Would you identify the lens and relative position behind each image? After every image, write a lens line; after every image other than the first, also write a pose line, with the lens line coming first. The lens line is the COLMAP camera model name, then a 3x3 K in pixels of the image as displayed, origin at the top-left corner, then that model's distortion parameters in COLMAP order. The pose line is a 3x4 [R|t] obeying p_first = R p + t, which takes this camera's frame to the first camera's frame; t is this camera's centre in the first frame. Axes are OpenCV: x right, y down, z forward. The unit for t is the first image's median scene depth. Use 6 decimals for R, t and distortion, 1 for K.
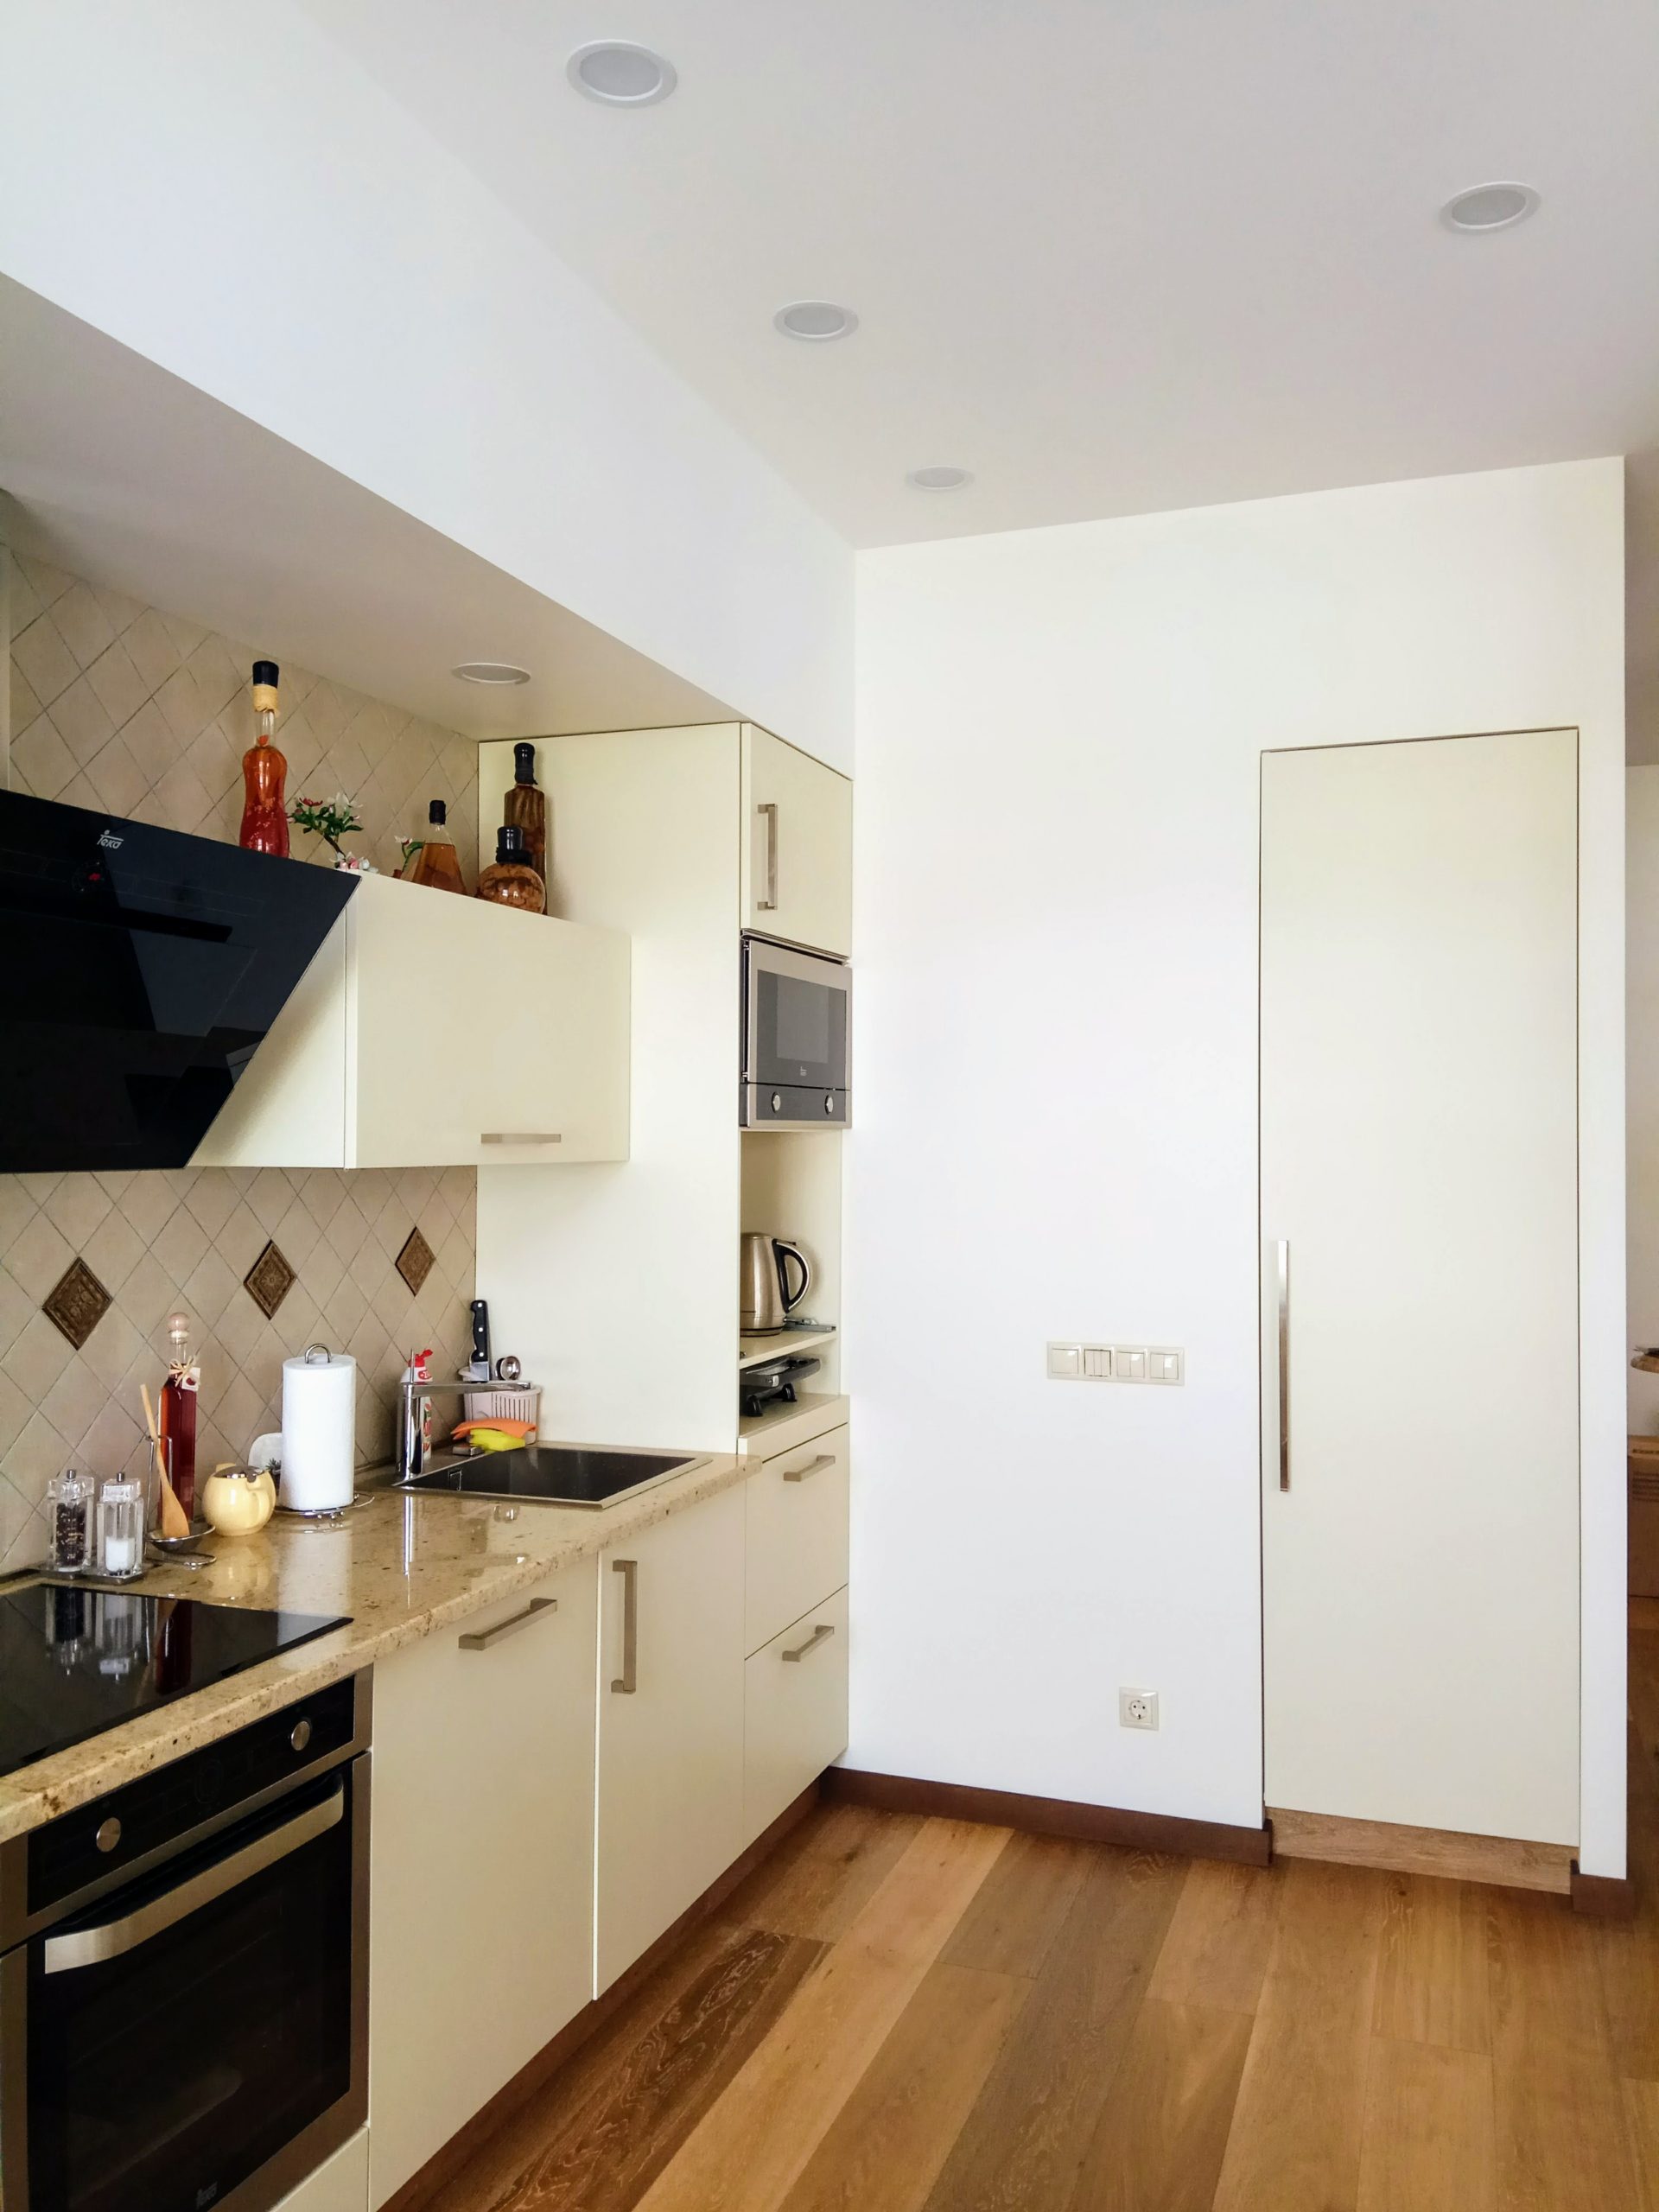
lens RADIAL K [[1708.5, 0, 836.6], [0, 1708.5, 1098.1], [0, 0, 1]] dist [0.098955, -0.138486]
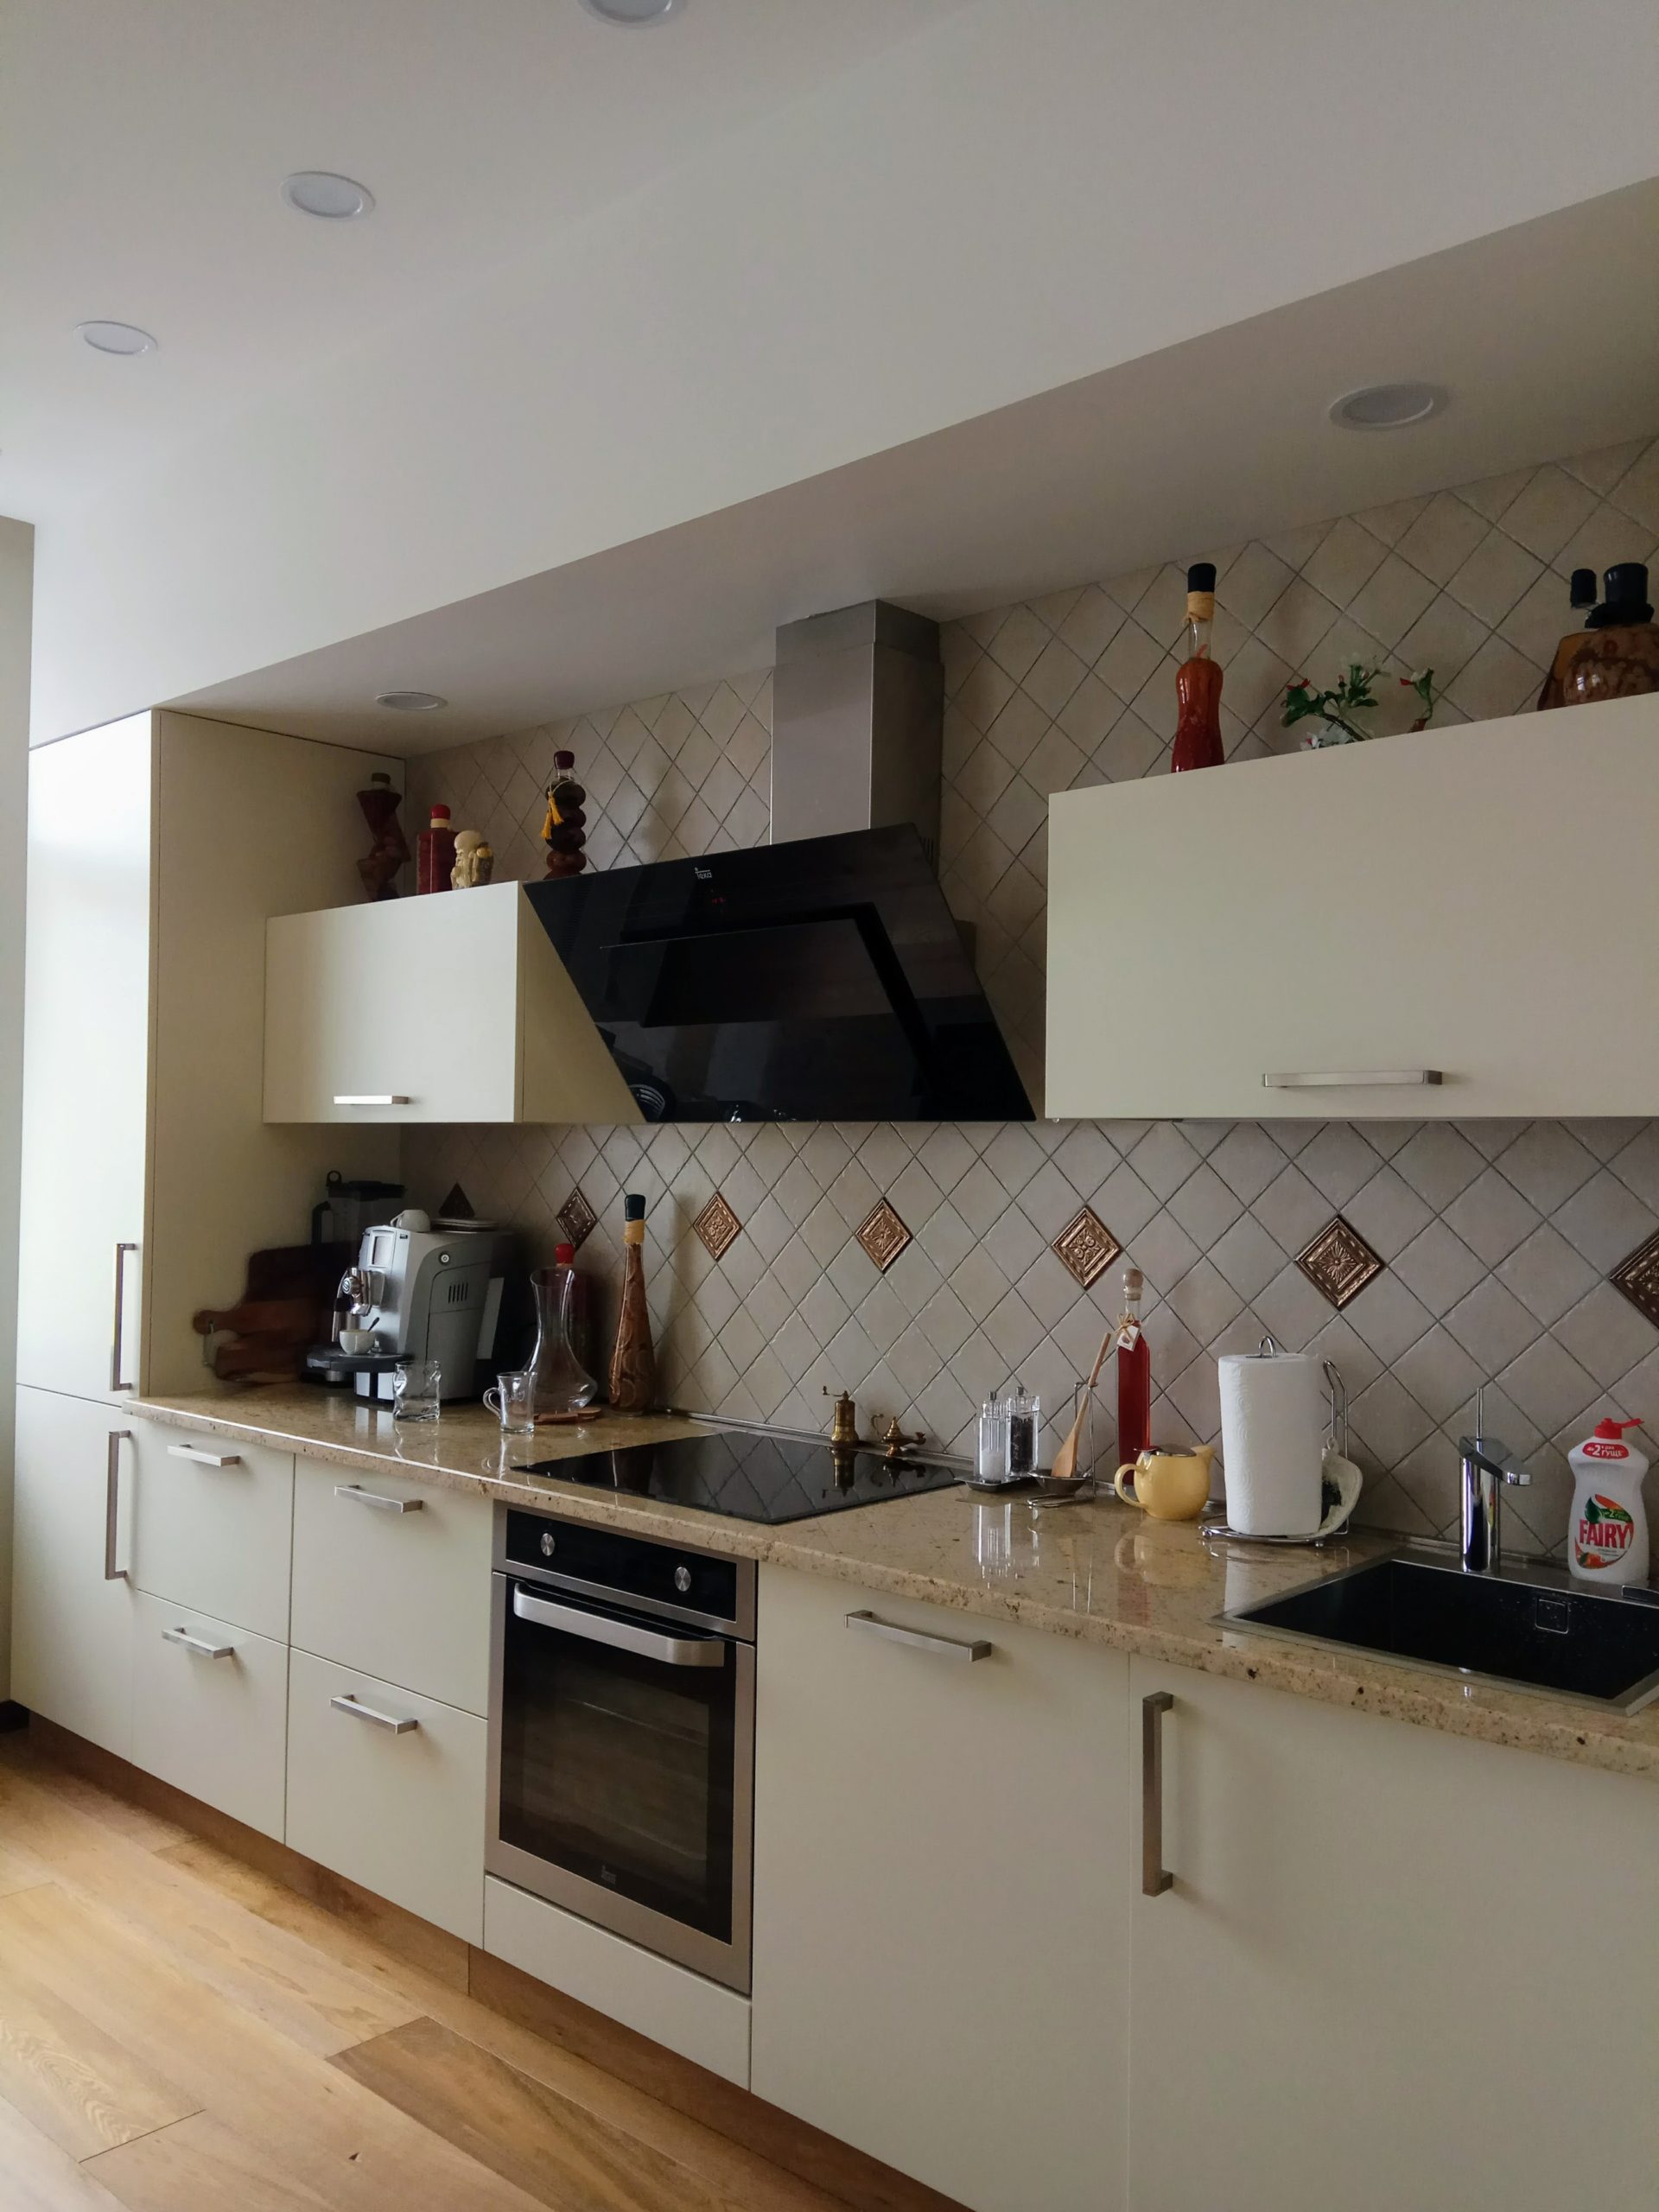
lens RADIAL K [[1708.5, 0, 832.6], [0, 1708.5, 1102.0], [0, 0, 1]] dist [0.098955, -0.138486]
pose [[-0.388658, -0.035143, -0.920712, 0.460071], [0.006253, 0.999149, -0.040777, 0.052089], [0.921361, -0.021606, -0.388107, 0.946529]]
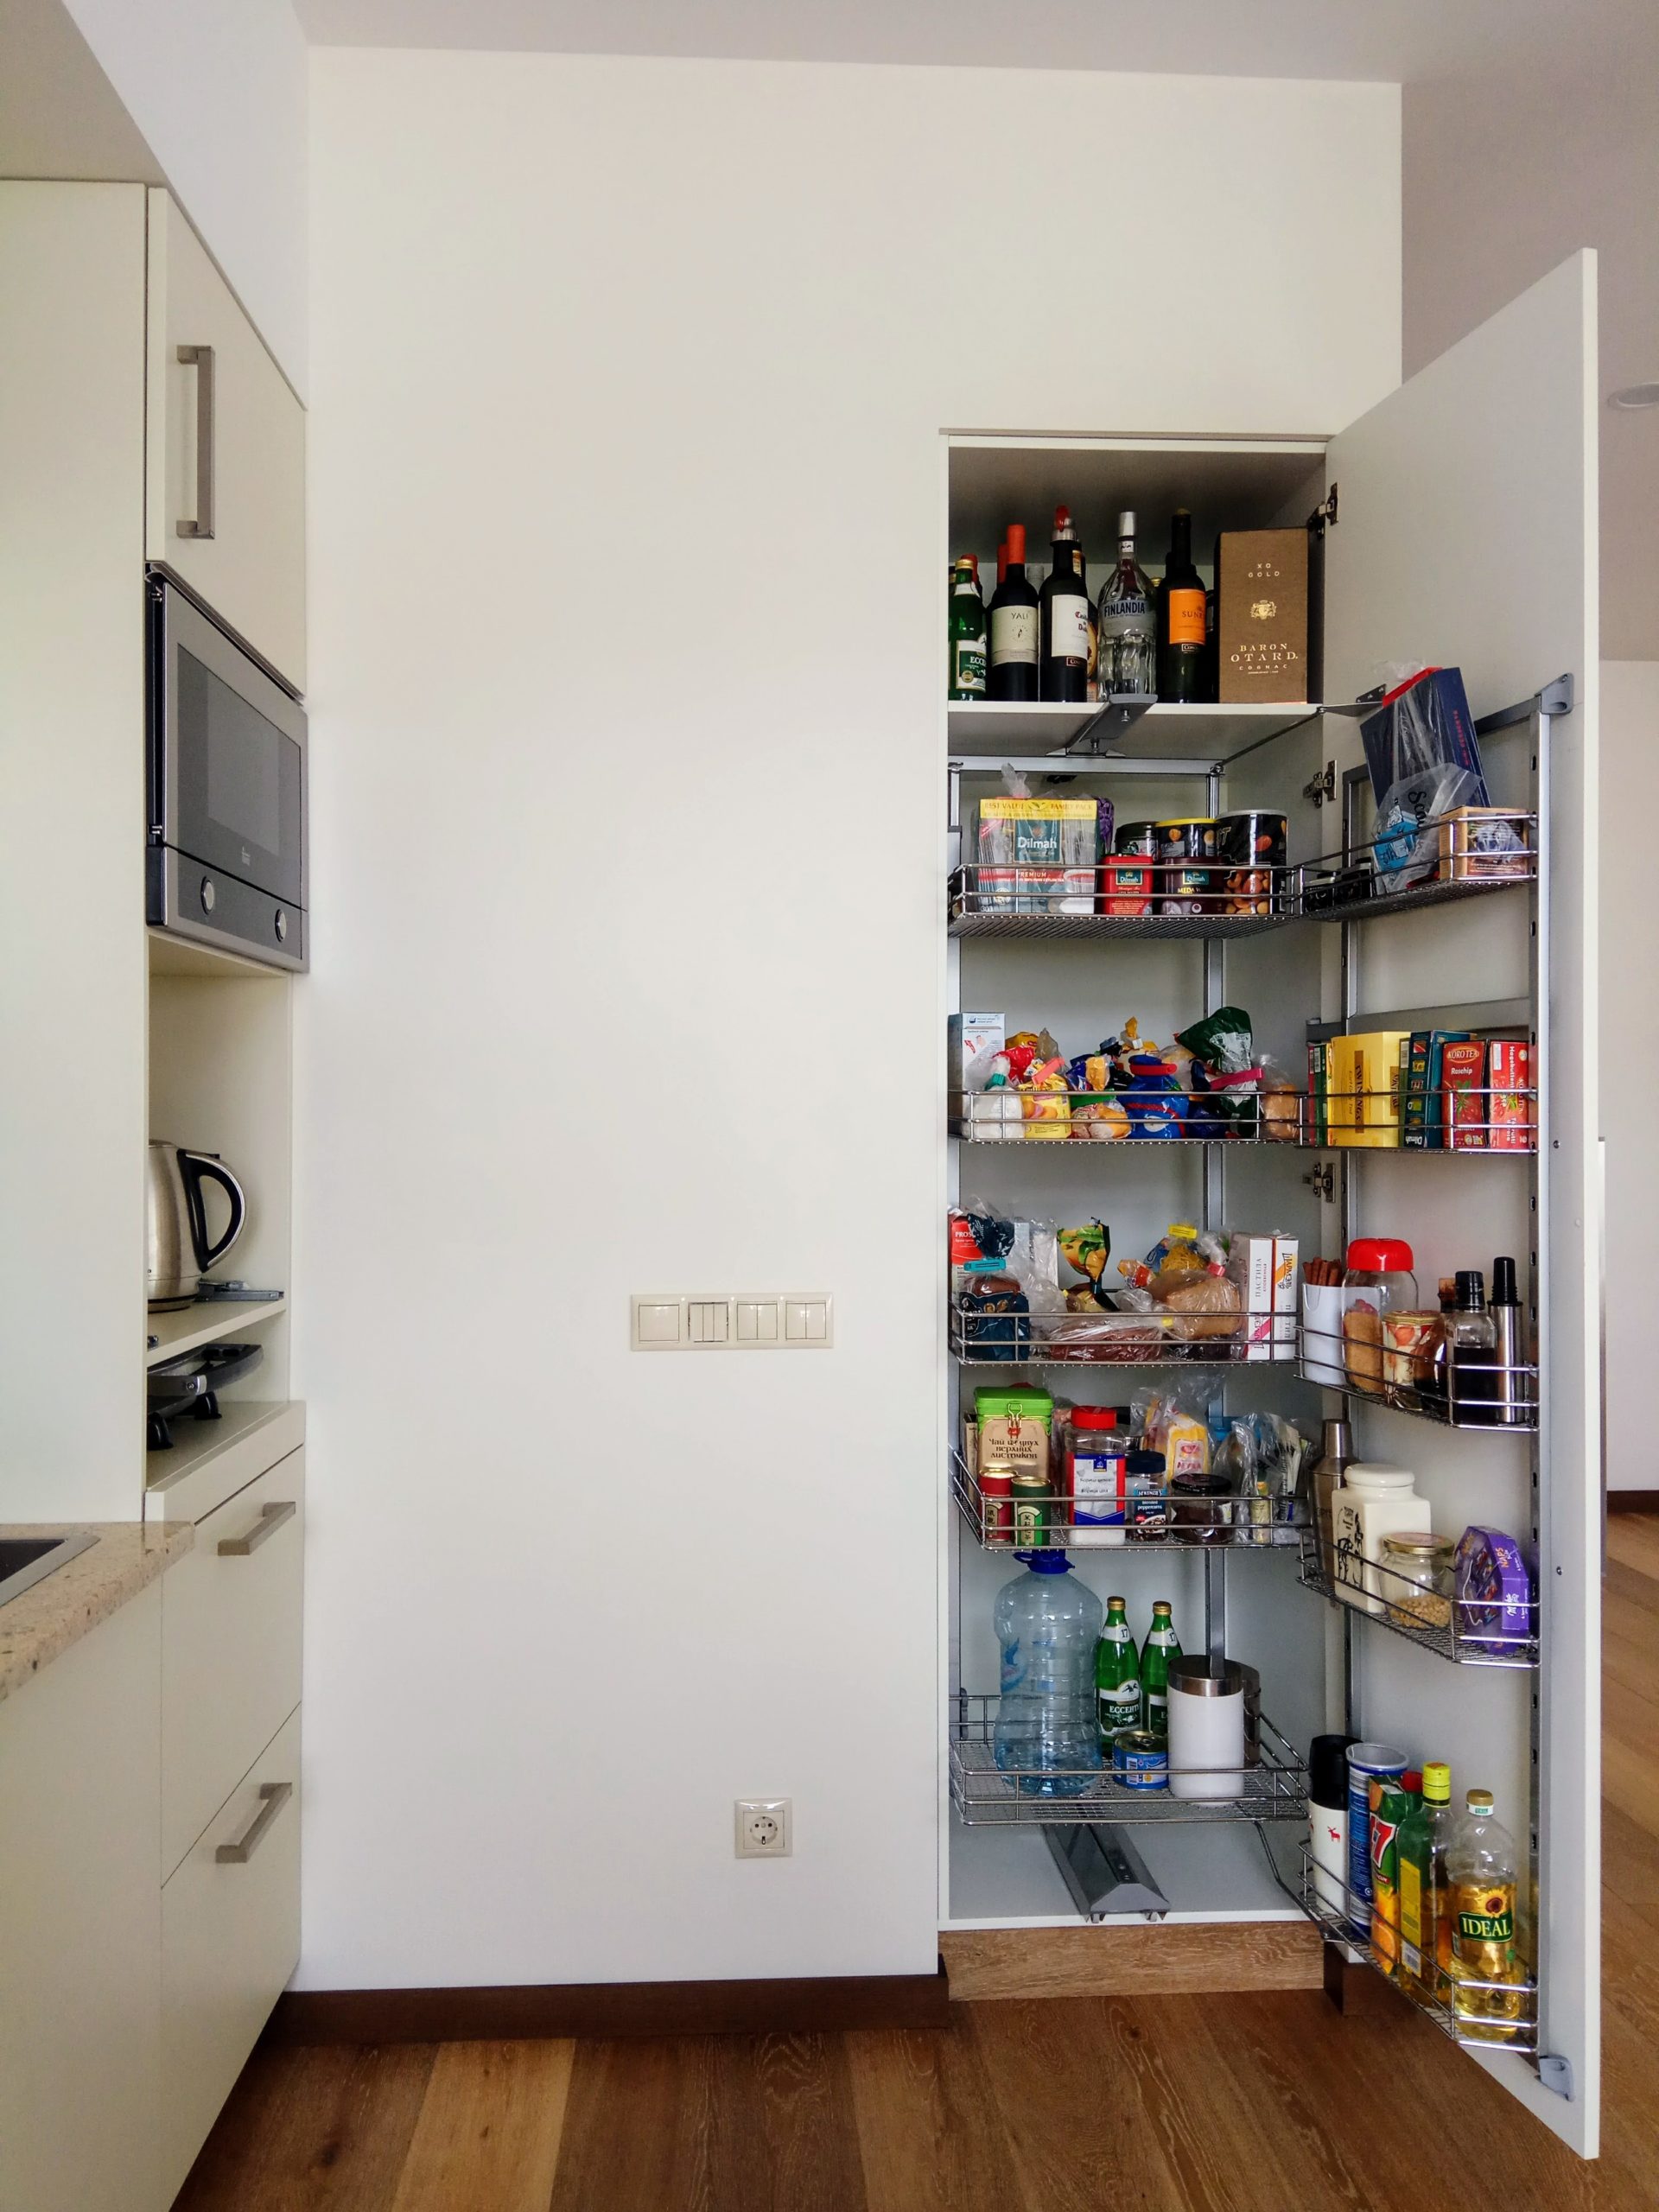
lens RADIAL K [[1708.5, 0, 829.6], [0, 1708.5, 1108.8], [0, 0, 1]] dist [0.098955, -0.138486]
pose [[0.918960, -0.003210, 0.394338, -0.073473], [-0.003066, 0.999878, 0.015284, 0.064993], [-0.394339, -0.015255, 0.918838, 0.397662]]
